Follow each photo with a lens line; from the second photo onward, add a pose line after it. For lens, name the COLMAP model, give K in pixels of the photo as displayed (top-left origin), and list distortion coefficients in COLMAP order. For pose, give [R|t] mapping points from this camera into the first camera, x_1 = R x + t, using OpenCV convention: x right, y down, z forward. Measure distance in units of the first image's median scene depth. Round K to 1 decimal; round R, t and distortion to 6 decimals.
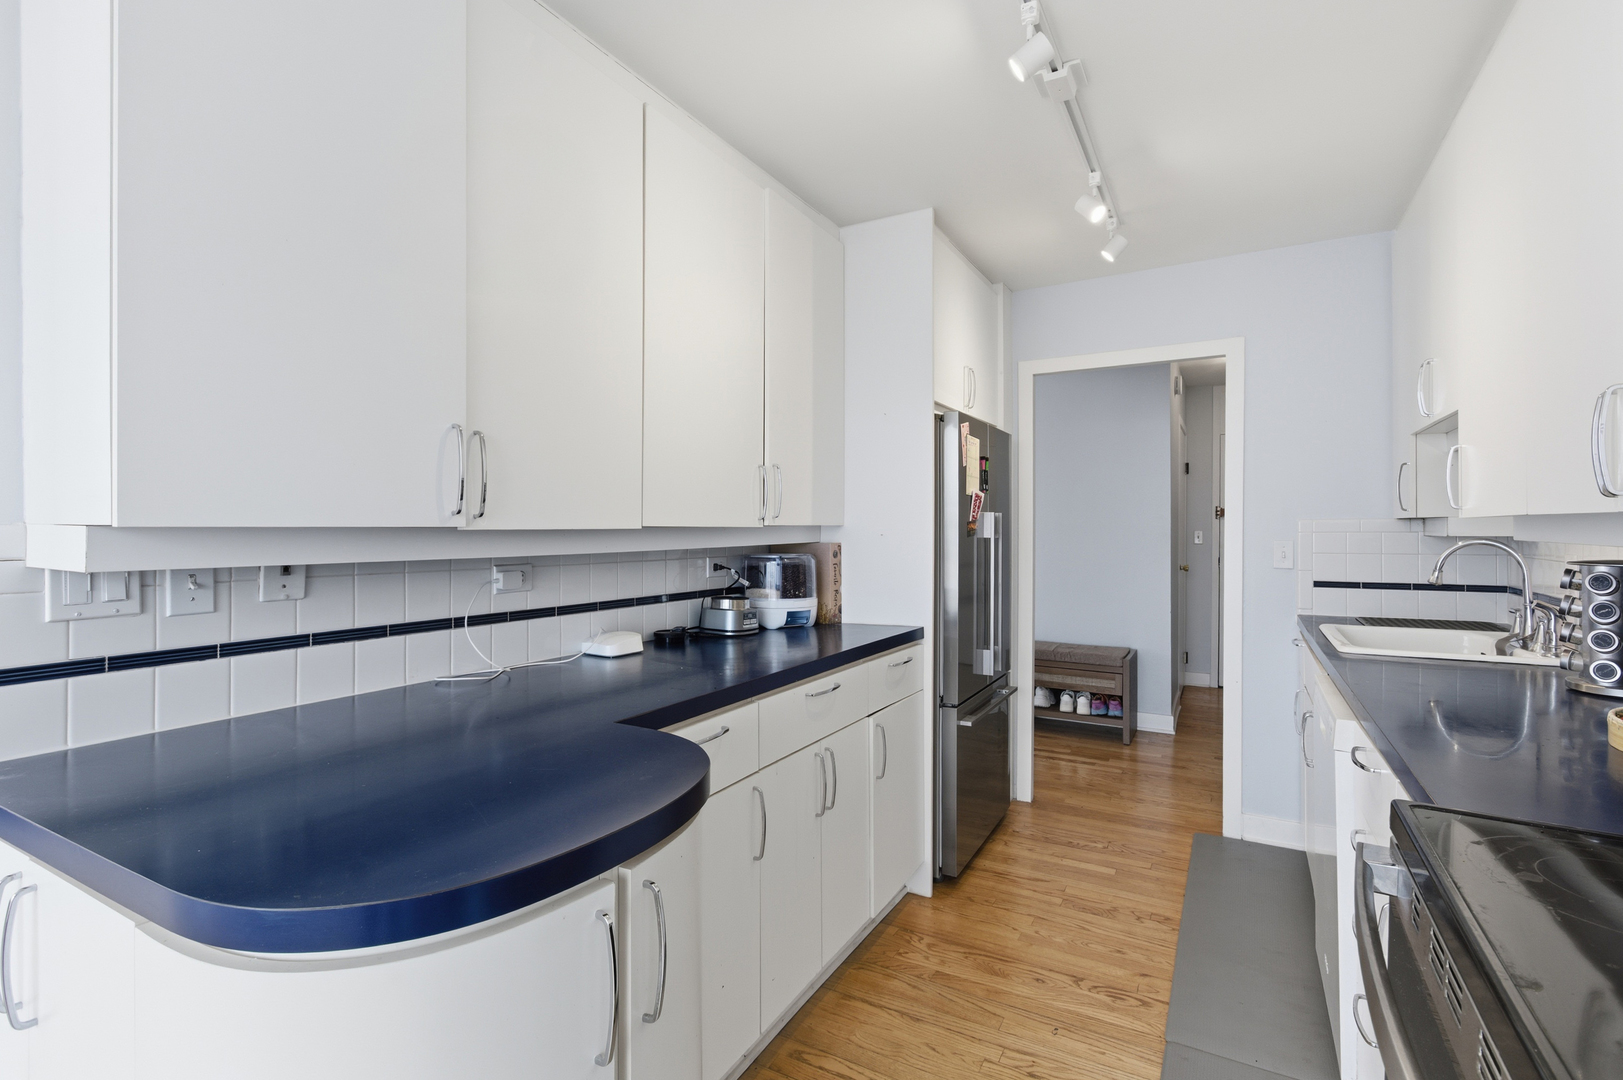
lens RADIAL K [[734.3, 0, 809.3], [0, 734.3, 531.3], [0, 0, 1]] dist [0.000560, -0.002087]
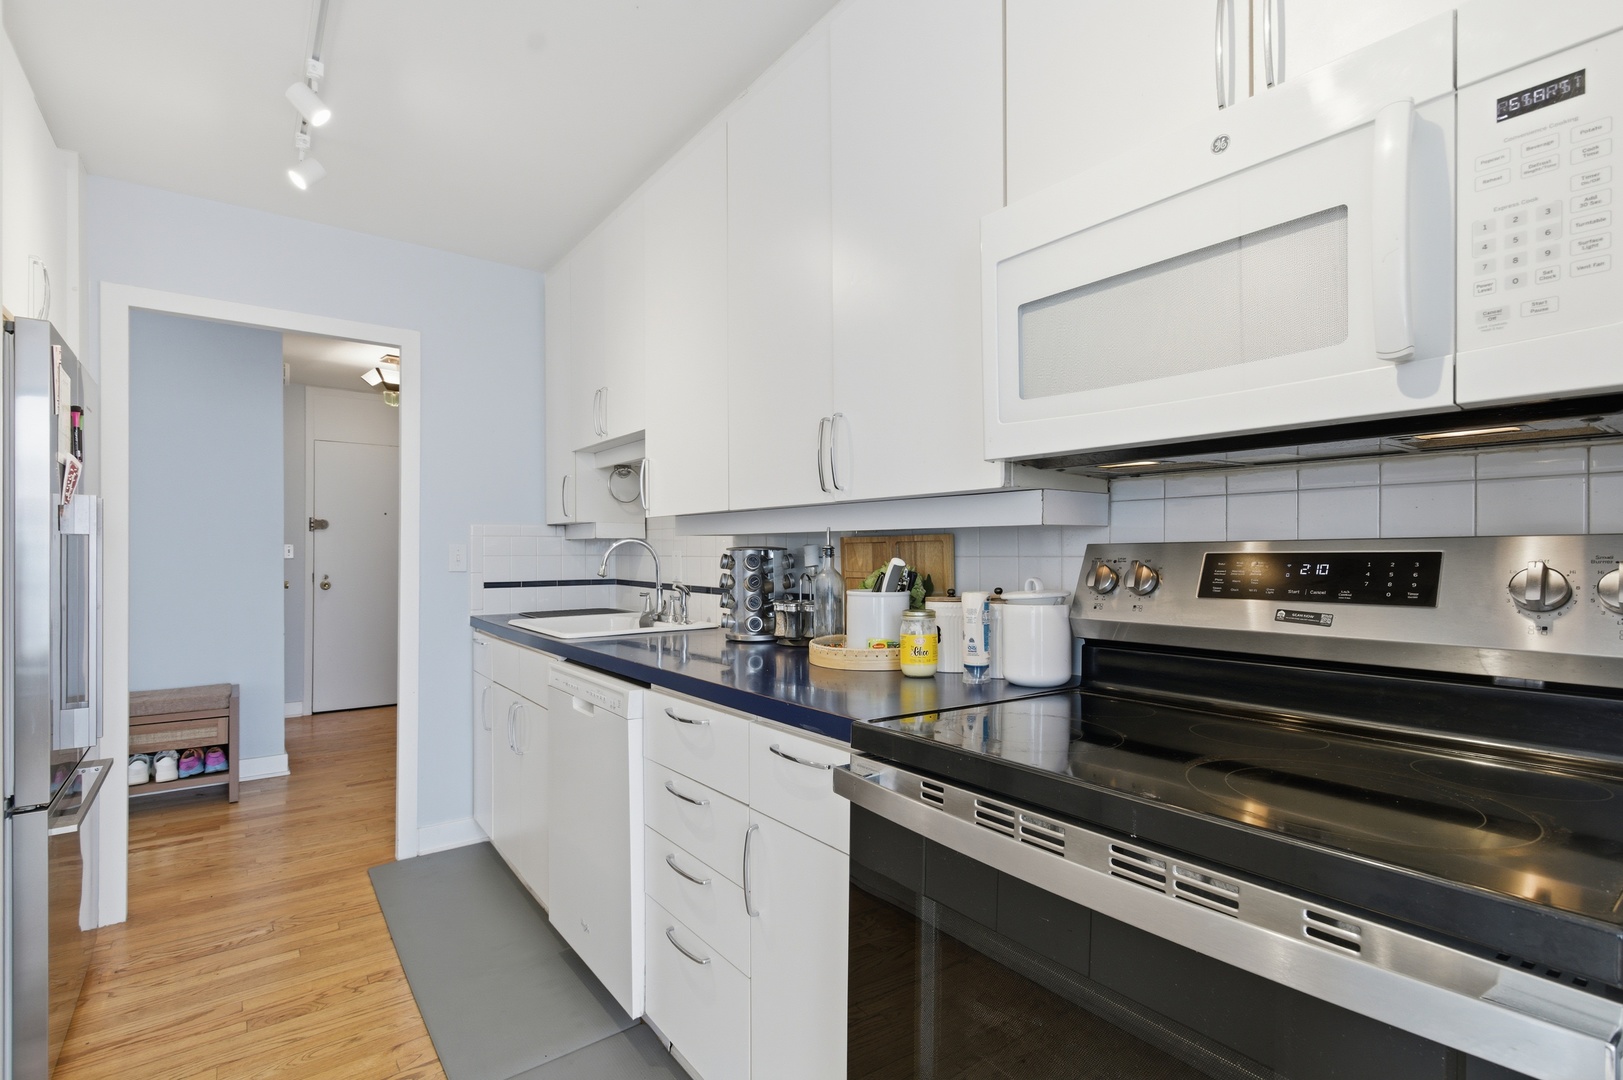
lens RADIAL K [[734.3, 0, 811.4], [0, 734.3, 551.4], [0, 0, 1]] dist [0.000560, -0.002087]
pose [[0.407146, -0.002535, 0.913360, -0.078788], [0.002574, 0.999995, 0.001628, 0.022705], [-0.913360, 0.001689, 0.407150, 0.145568]]
